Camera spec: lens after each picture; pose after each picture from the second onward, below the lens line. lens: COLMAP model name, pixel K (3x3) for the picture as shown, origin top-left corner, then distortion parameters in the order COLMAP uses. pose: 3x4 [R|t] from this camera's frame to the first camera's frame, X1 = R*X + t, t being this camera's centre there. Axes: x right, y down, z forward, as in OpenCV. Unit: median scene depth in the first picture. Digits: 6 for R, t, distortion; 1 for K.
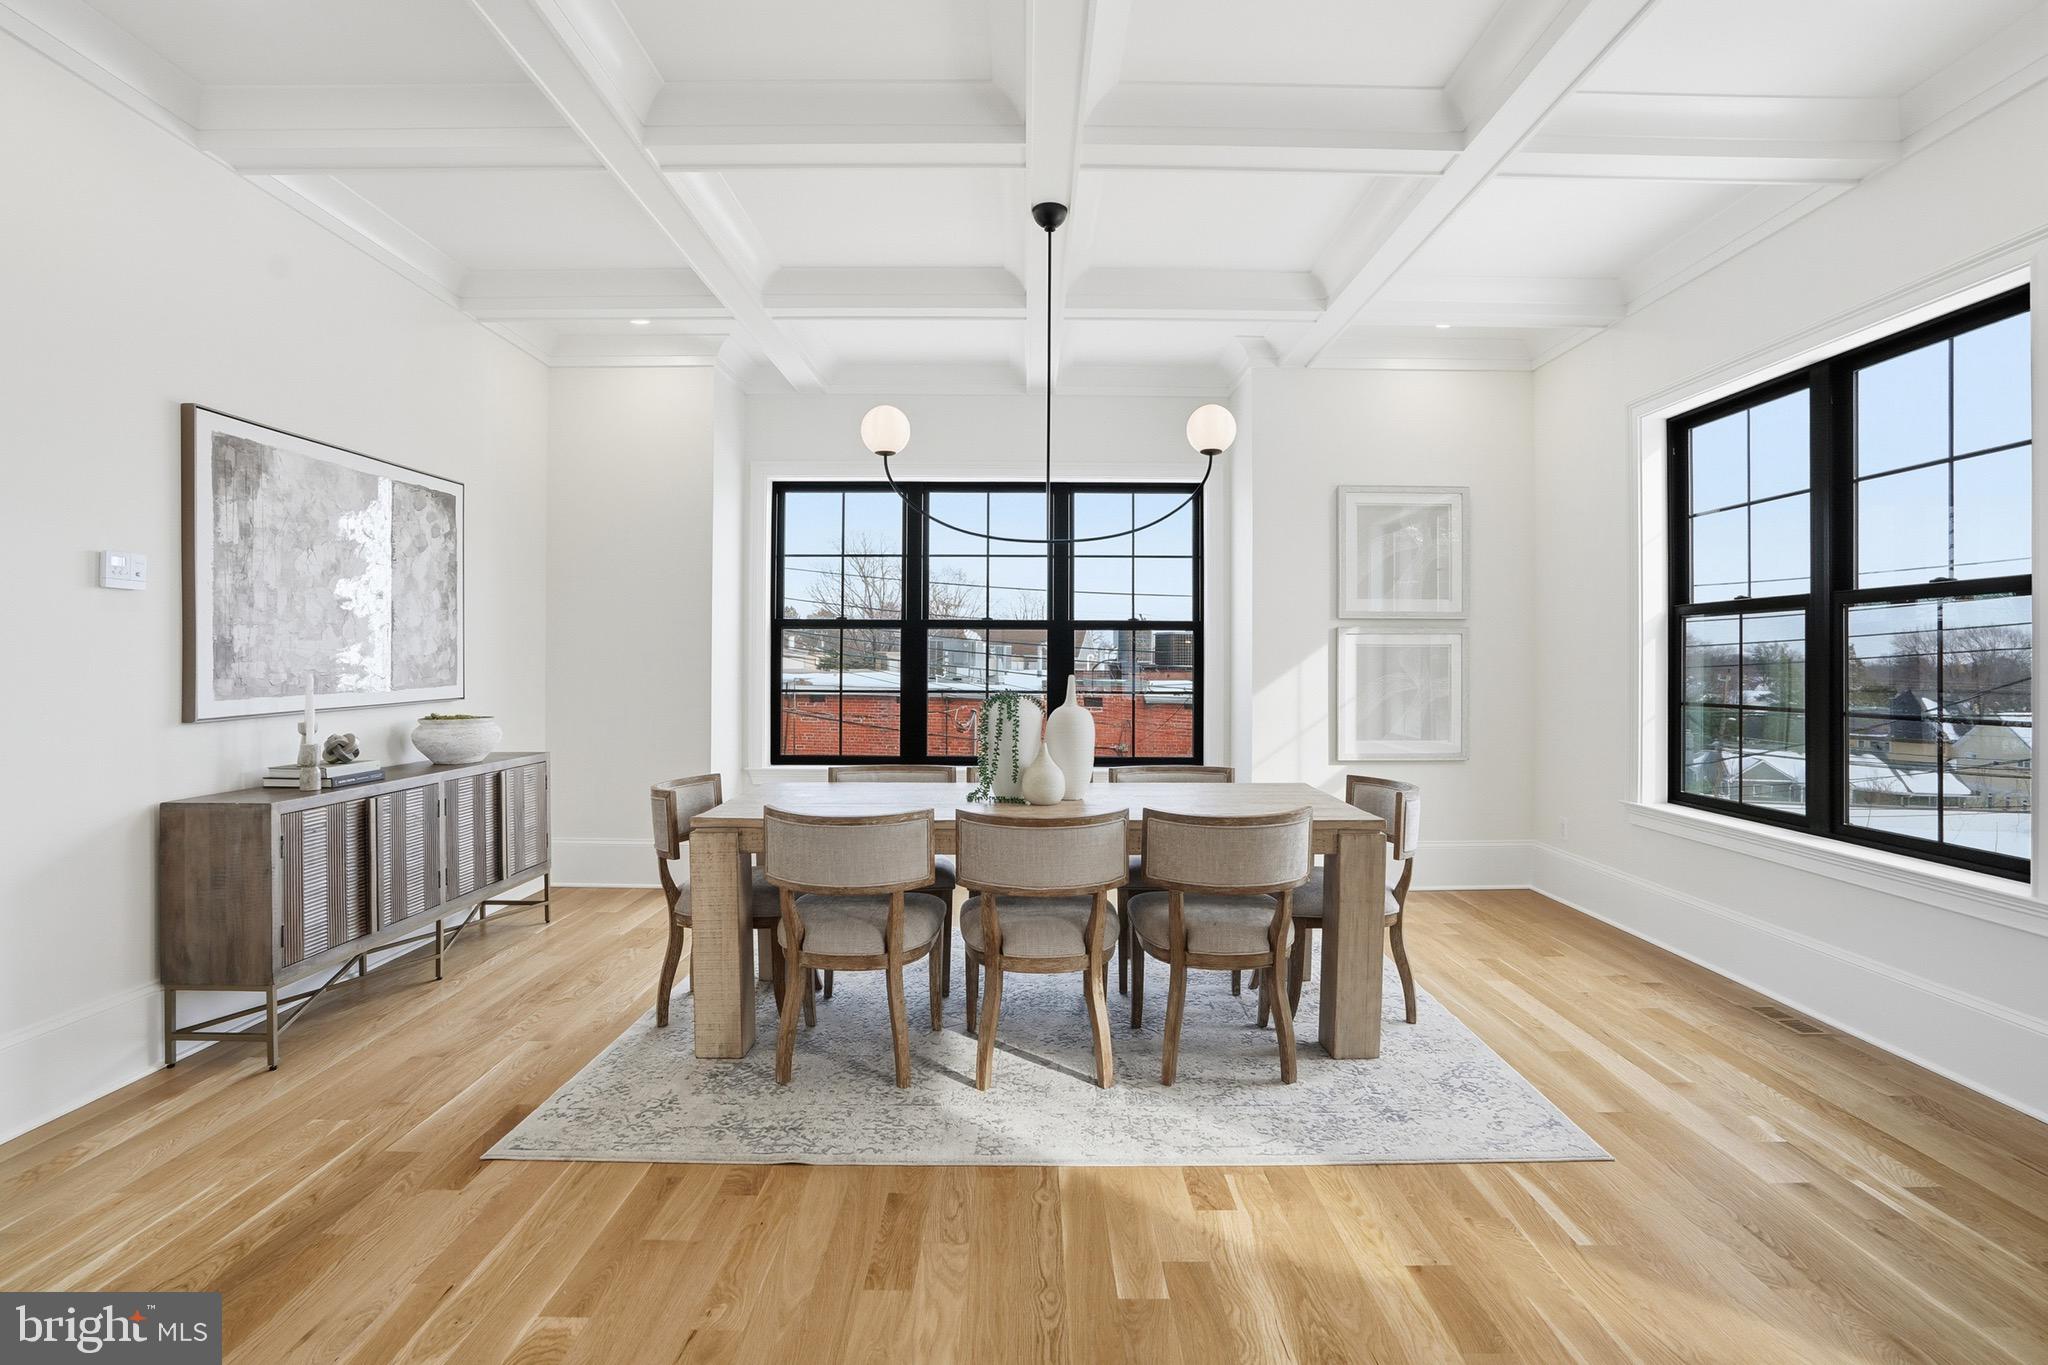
lens RADIAL K [[1035.1, 0, 1032.1], [0, 1035.1, 672.8], [0, 0, 1]] dist [-0.028727, 0.000117]
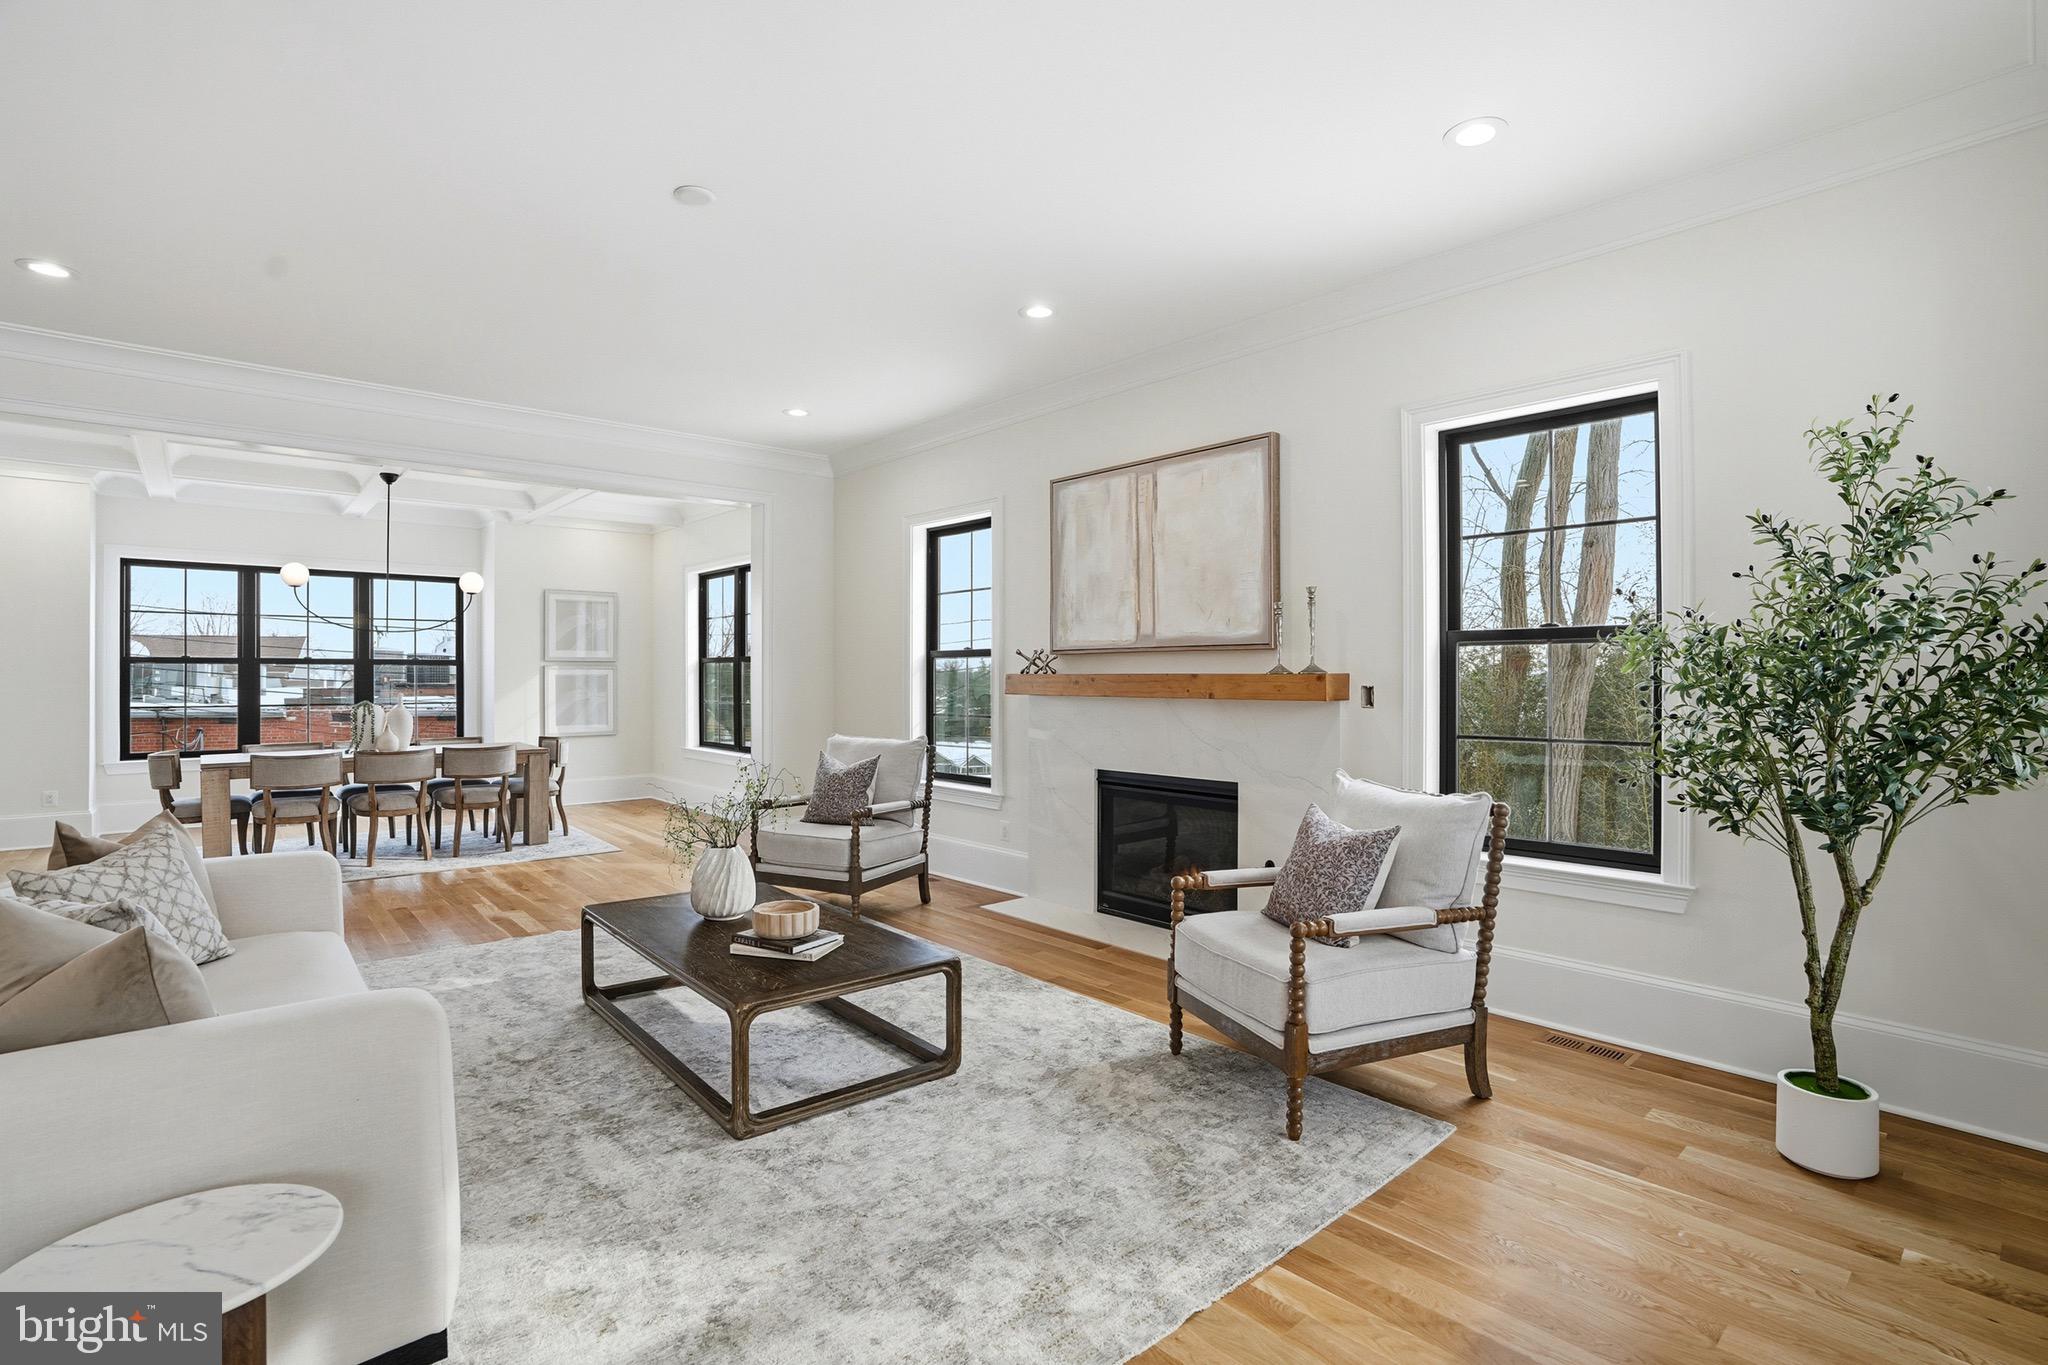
lens RADIAL K [[991.3, 0, 1031.3], [0, 991.3, 667.6], [0, 0, 1]] dist [-0.066383, 0.029916]
pose [[0.762988, -0.000632, 0.646412, -0.197316], [0.012699, 0.999821, -0.014011, -0.004928], [-0.646288, 0.018899, 0.762860, -1.035139]]
